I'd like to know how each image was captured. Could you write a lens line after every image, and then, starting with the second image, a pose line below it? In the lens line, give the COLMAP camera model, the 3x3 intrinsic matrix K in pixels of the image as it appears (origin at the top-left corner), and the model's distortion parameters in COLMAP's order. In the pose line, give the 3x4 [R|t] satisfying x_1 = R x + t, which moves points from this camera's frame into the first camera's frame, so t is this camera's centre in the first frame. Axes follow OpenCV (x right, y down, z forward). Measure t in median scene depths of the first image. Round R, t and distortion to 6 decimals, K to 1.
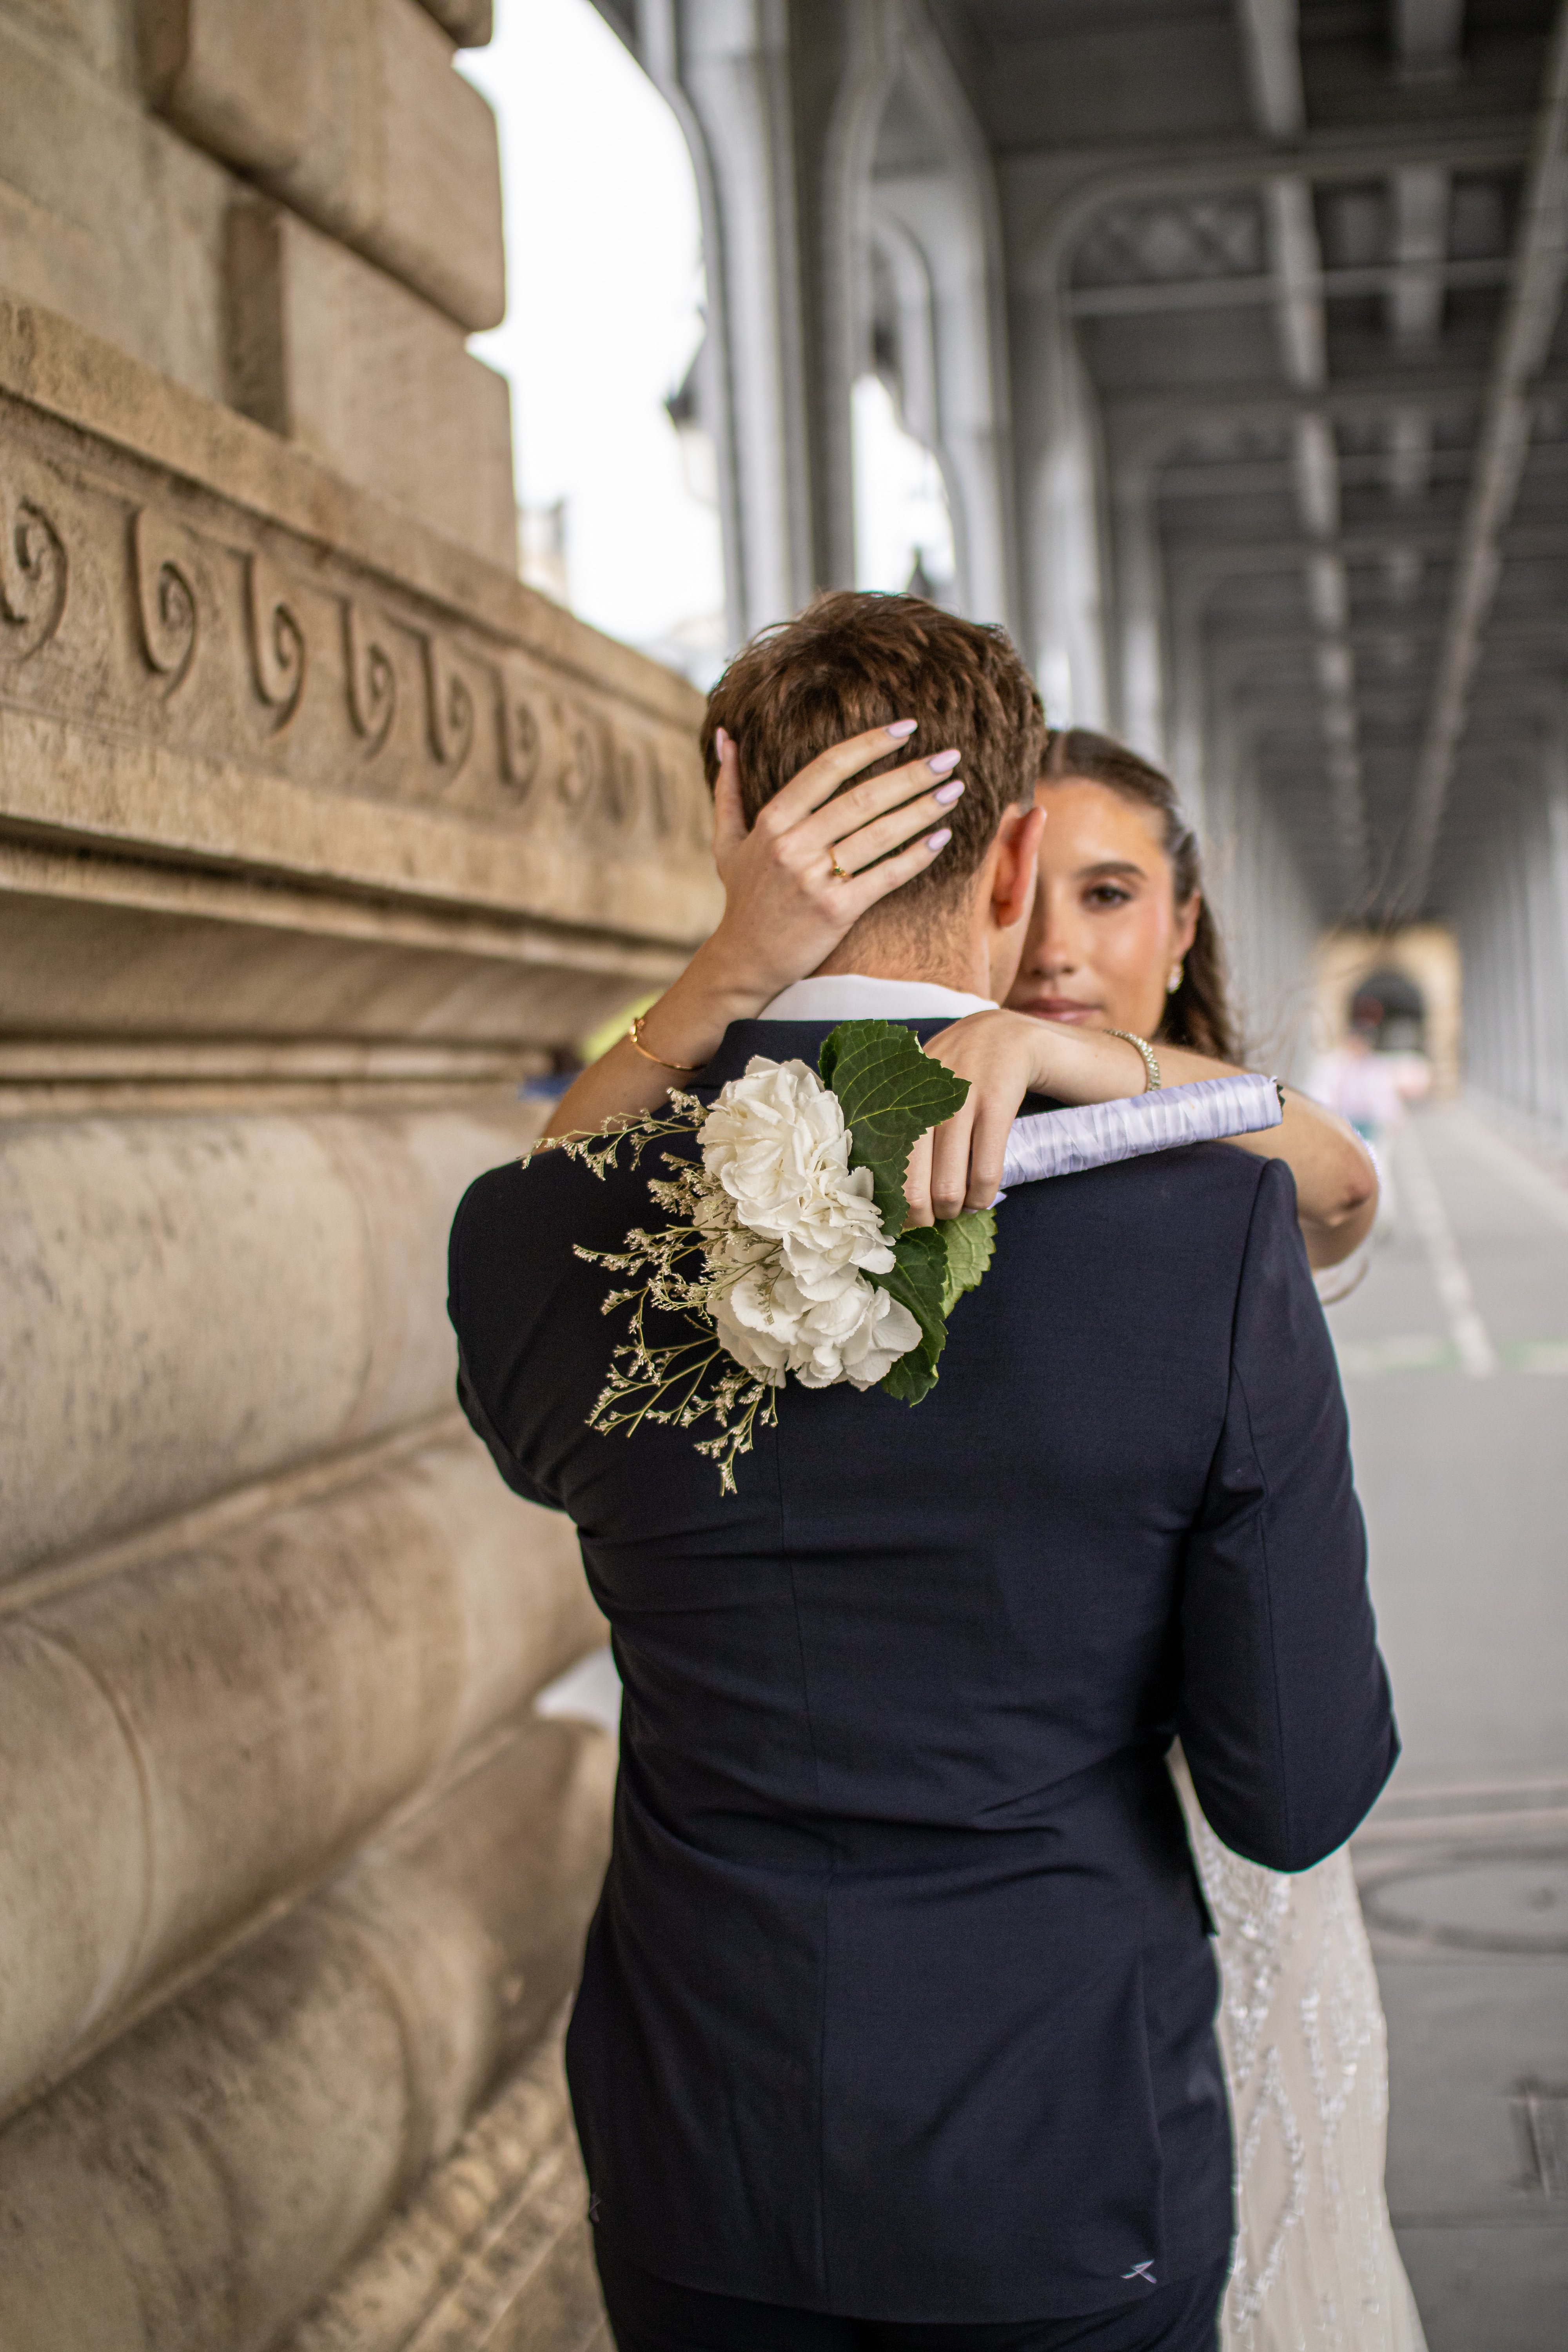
lens RADIAL K [[3295.0, 0, 780.8], [0, 3295.0, 1184.7], [0, 0, 1]] dist [-0.145546, 0.000000]
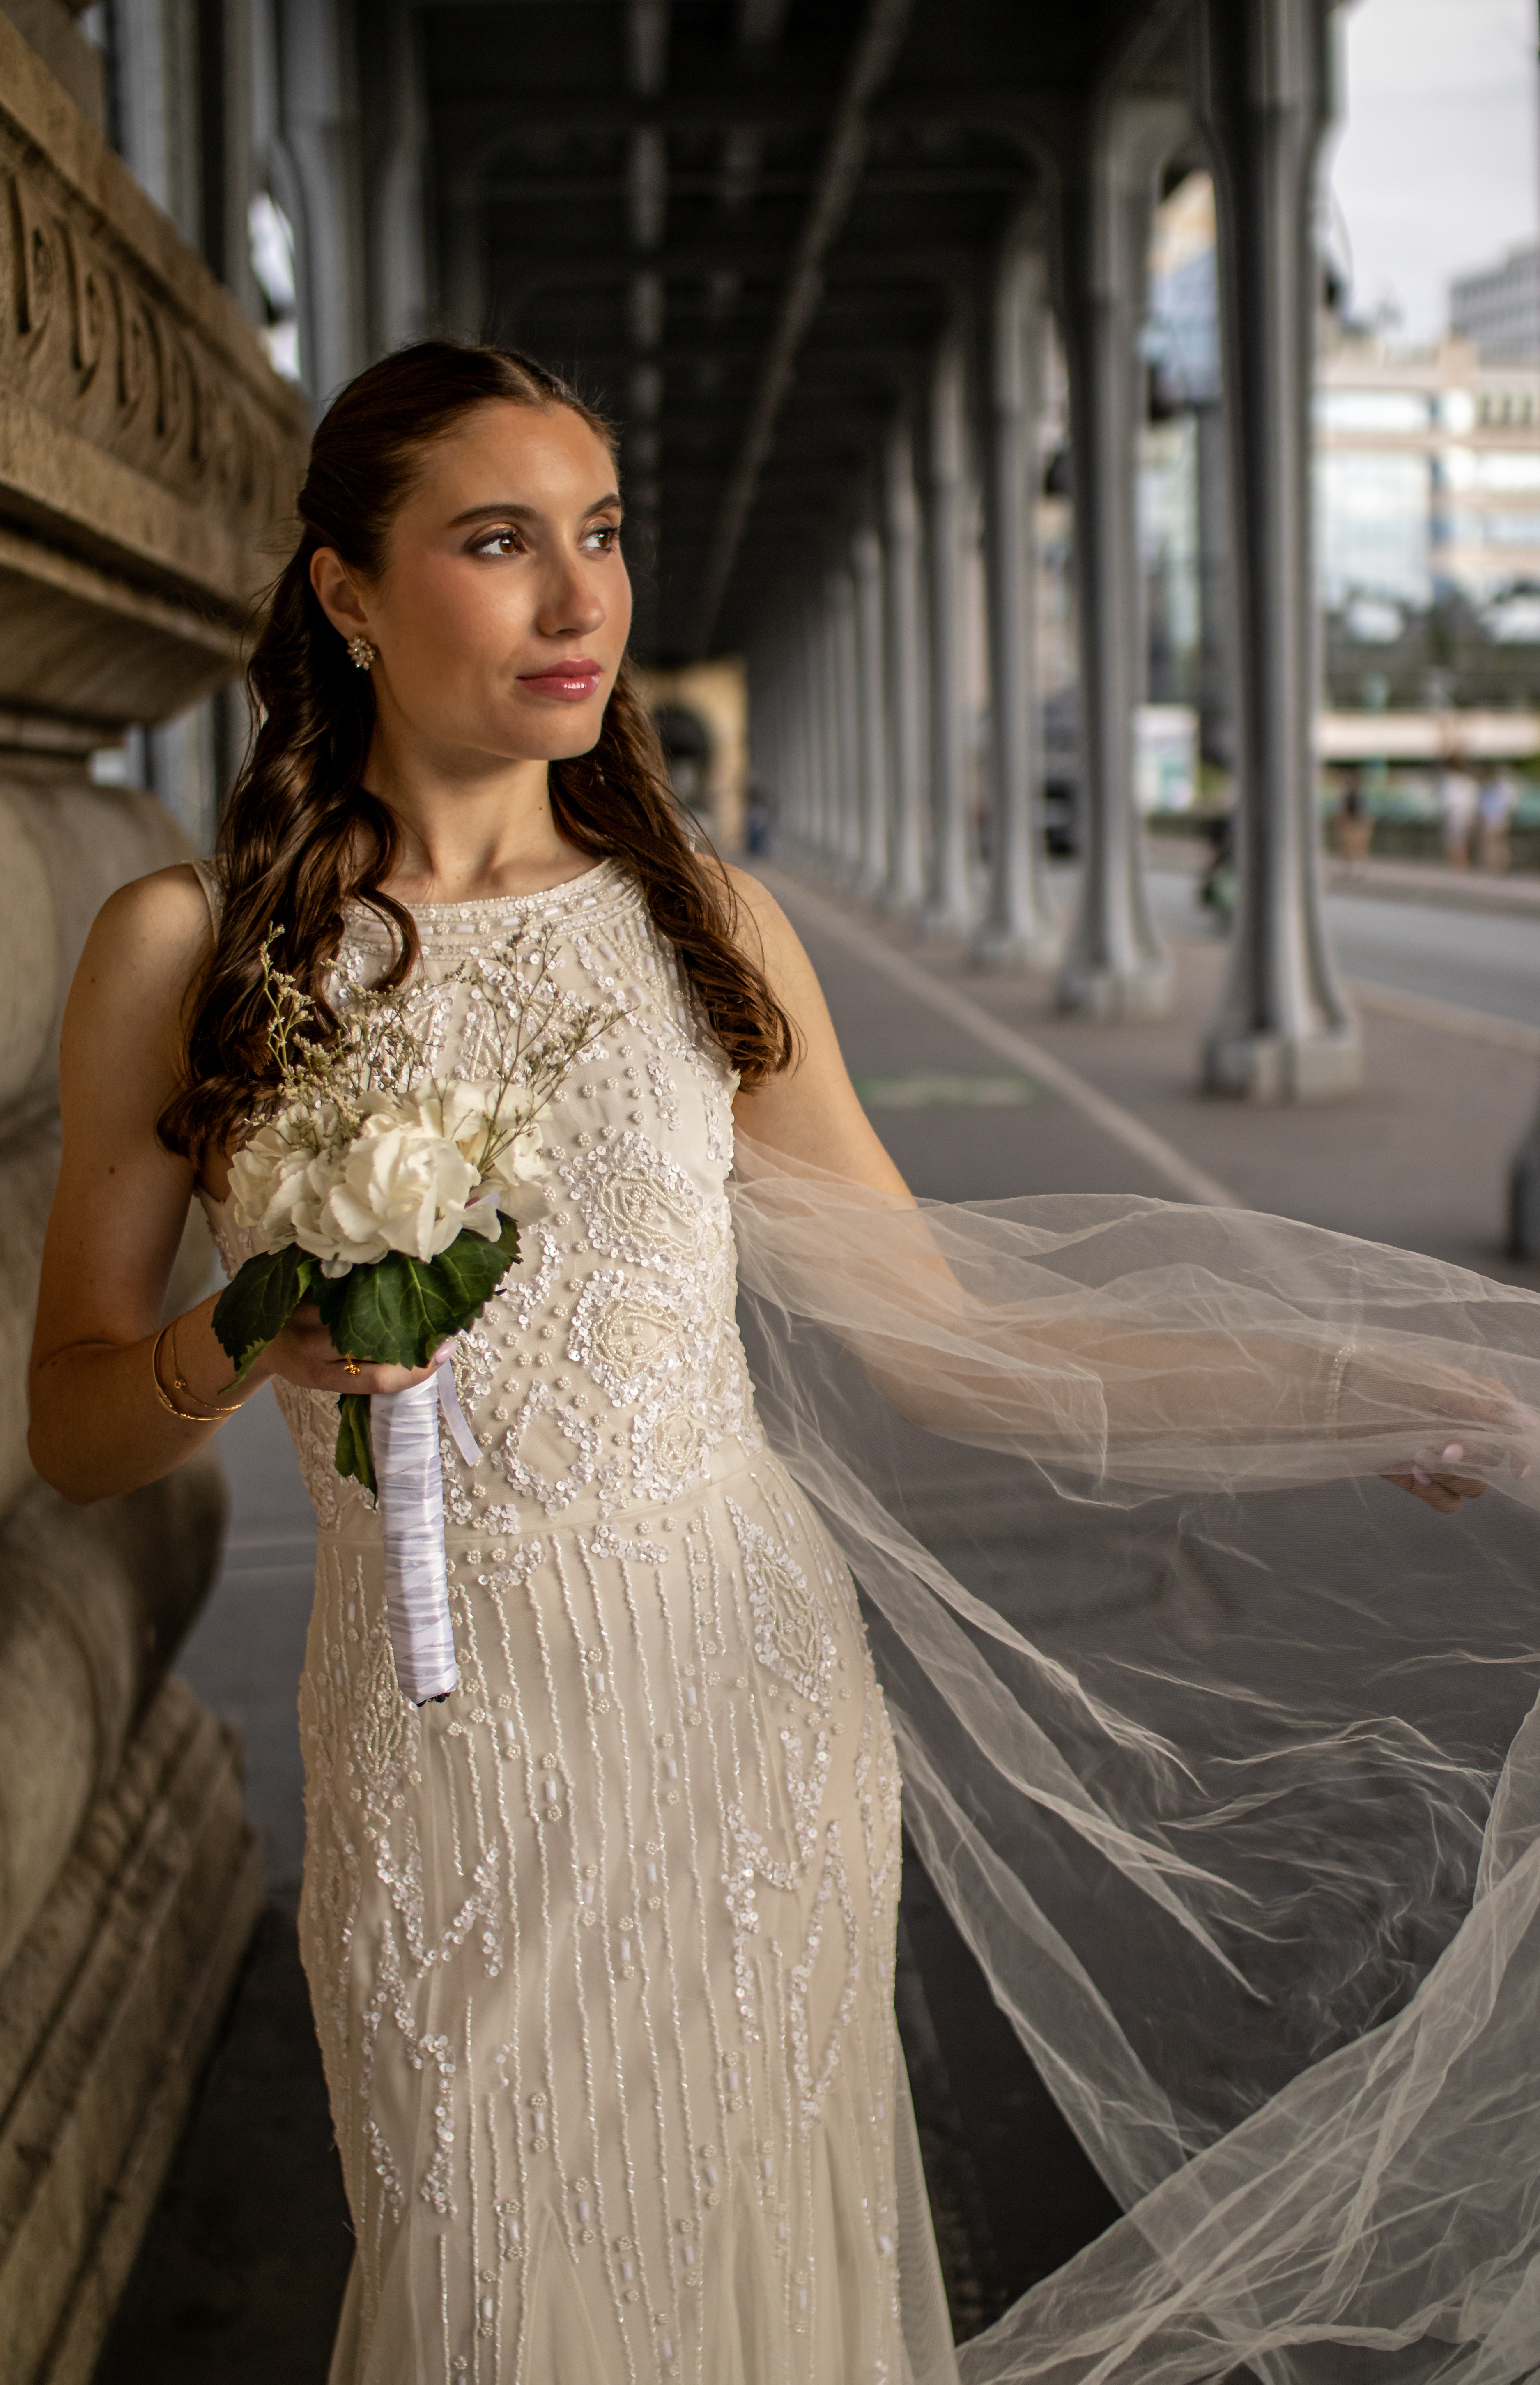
lens RADIAL K [[3411.4, 0, 776.3], [0, 3411.4, 1182.8], [0, 0, 1]] dist [-0.134589, 0.000000]
pose [[0.976944, -0.000870, 0.213496, -0.114252], [-0.015370, 0.997110, 0.074399, 0.019426], [-0.212944, -0.075965, 0.974107, -0.076364]]
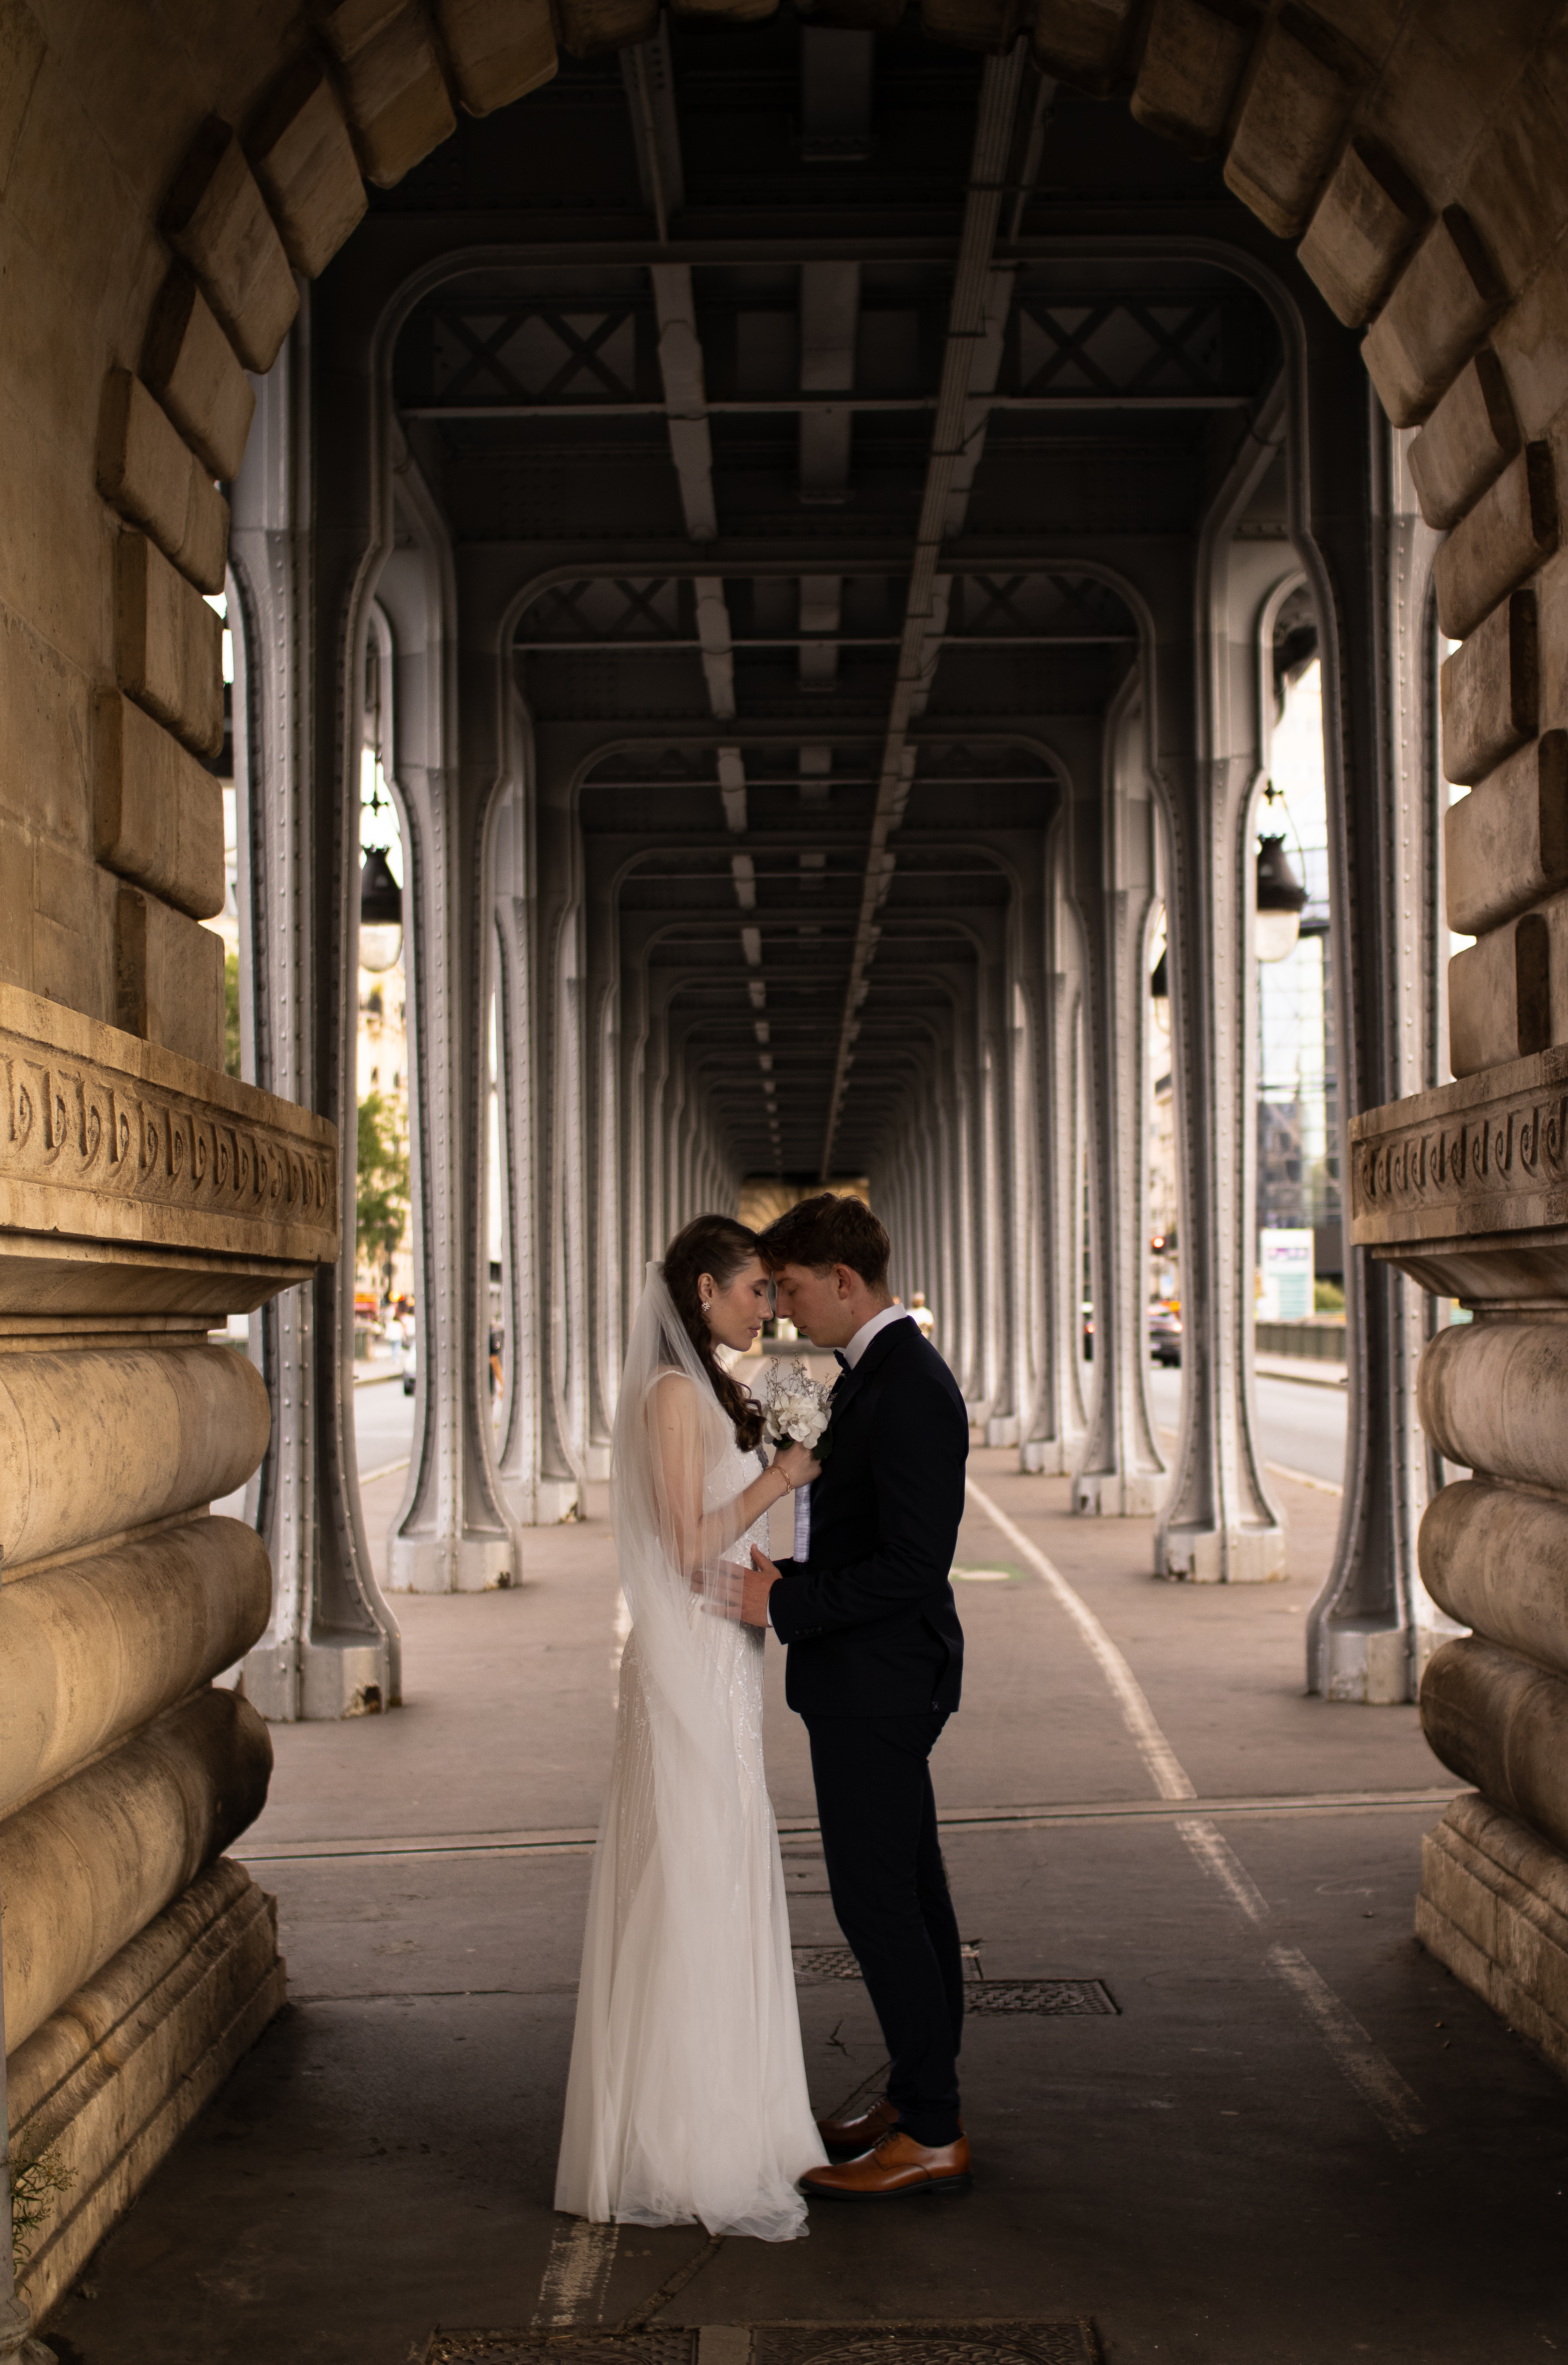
lens RADIAL K [[3313.4, 0, 782.7], [0, 3313.4, 1186.7], [0, 0, 1]] dist [-0.145546, 0.000000]
pose [[0.983704, 0.039276, 0.175454, -0.106260], [-0.026495, 0.996861, -0.074603, 0.017010], [-0.177833, 0.068739, 0.981657, -0.958593]]
